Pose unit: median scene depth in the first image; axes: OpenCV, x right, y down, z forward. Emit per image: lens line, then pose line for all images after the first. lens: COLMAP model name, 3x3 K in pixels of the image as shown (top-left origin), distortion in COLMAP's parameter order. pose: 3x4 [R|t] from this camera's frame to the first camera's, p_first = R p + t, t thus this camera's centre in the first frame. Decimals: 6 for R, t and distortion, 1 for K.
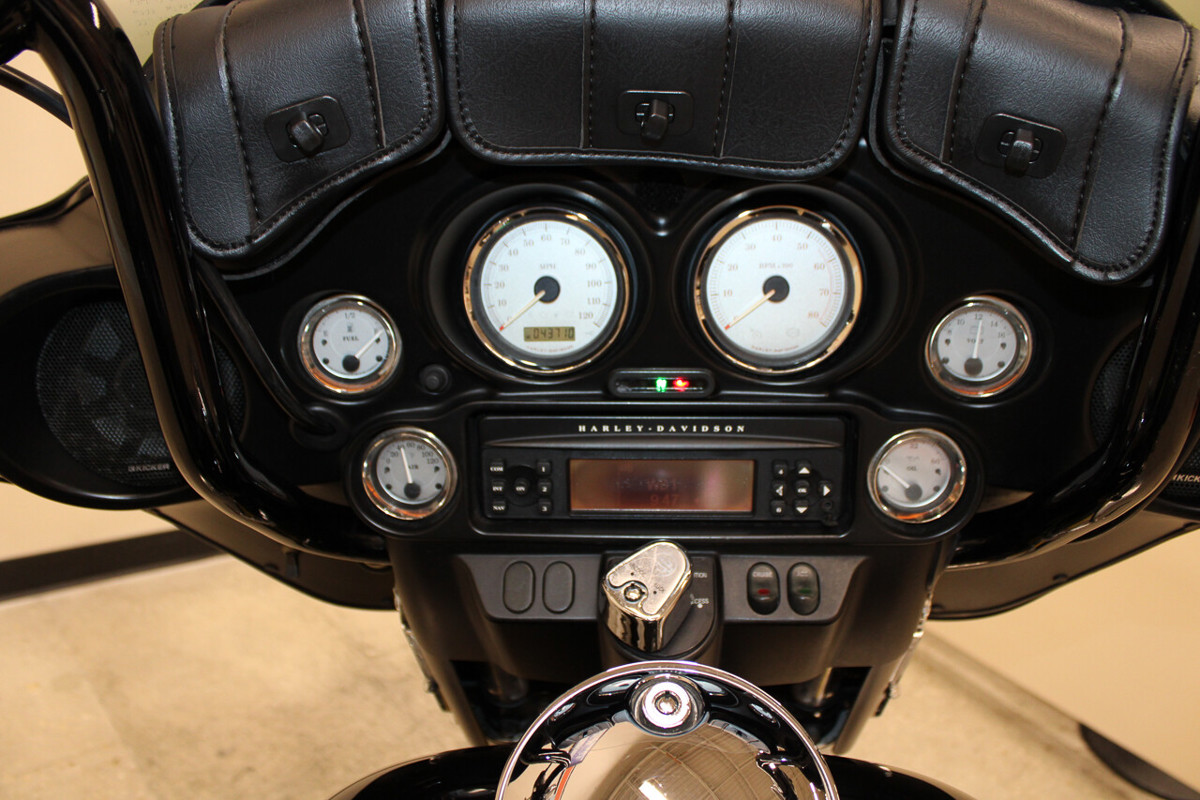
lens RADIAL K [[981.1, 0, 600.0], [0, 981.1, 400.0], [0, 0, 1]] dist [-0.163912, 0.133448]
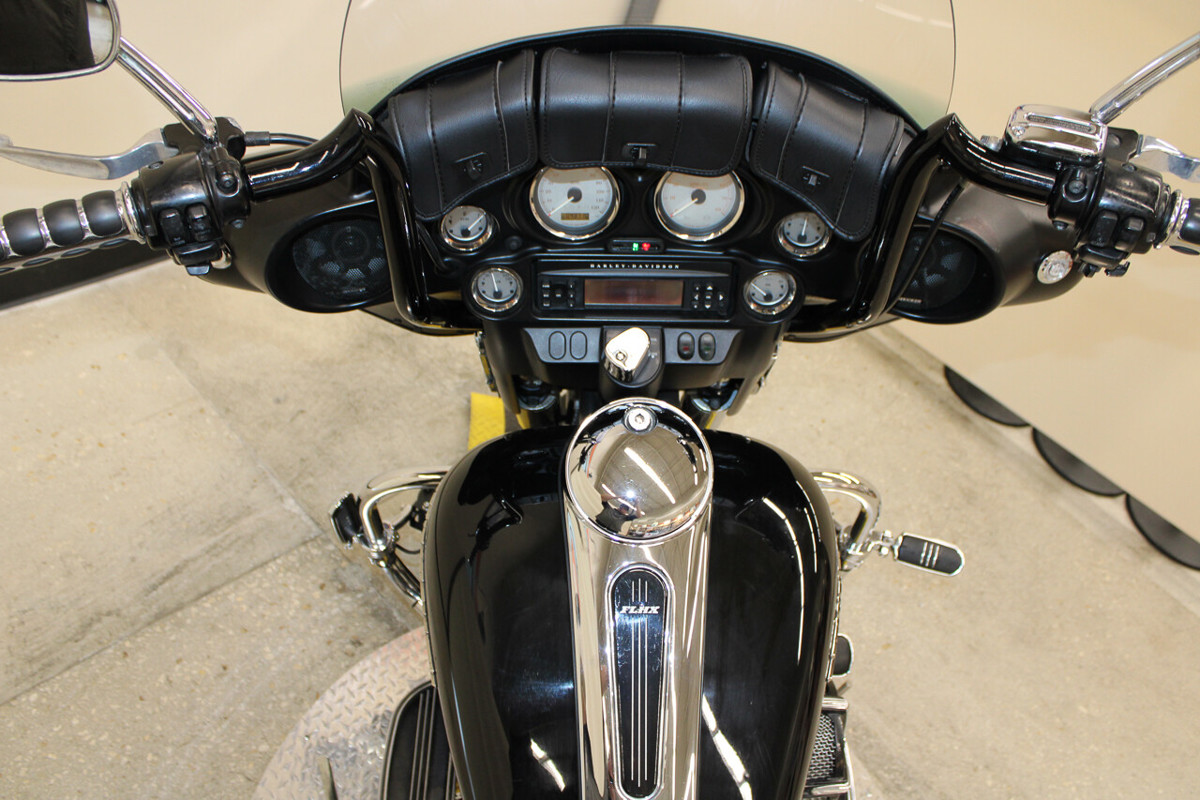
lens RADIAL K [[981.1, 0, 600.0], [0, 981.1, 400.0], [0, 0, 1]] dist [-0.163912, 0.133448]
pose [[0.998201, -0.013606, 0.058398, -0.114688], [-0.009690, 0.924515, 0.381022, -0.440063], [-0.059174, -0.380902, 0.922720, -0.807591]]
